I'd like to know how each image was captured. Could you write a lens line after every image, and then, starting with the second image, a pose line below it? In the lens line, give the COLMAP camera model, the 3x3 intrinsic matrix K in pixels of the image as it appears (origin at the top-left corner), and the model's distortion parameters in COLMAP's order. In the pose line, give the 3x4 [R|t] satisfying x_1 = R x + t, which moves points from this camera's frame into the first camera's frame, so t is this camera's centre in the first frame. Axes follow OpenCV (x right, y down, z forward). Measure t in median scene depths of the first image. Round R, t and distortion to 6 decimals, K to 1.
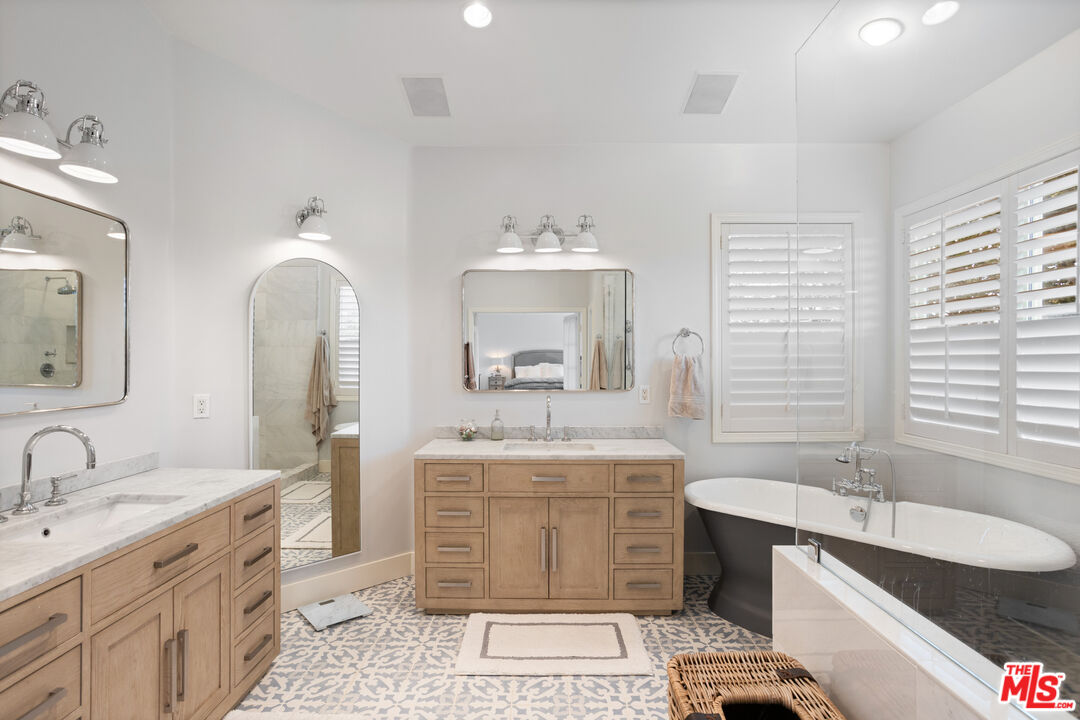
lens RADIAL K [[545.6, 0, 531.8], [0, 545.6, 358.5], [0, 0, 1]] dist [-0.027910, 0.019513]
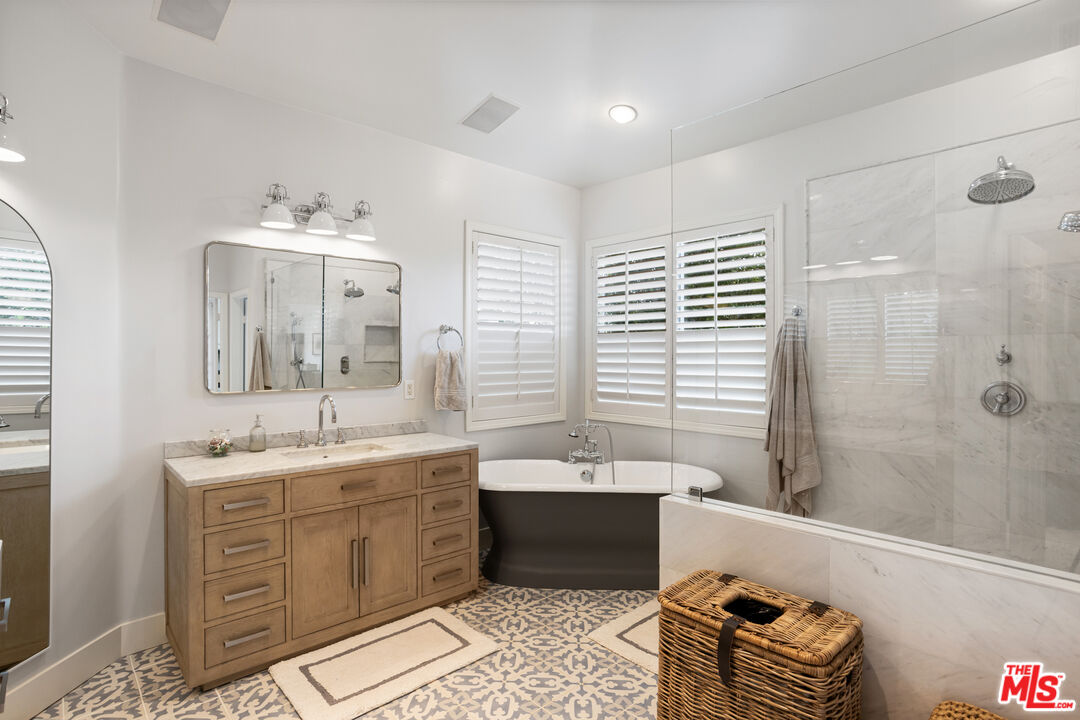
lens RADIAL K [[545.6, 0, 541.0], [0, 545.6, 348.5], [0, 0, 1]] dist [-0.027910, 0.019513]
pose [[0.727520, 0.012692, 0.685969, -0.371549], [-0.006012, 0.999908, -0.012124, 0.001662], [-0.686060, 0.004696, 0.727530, 0.130682]]
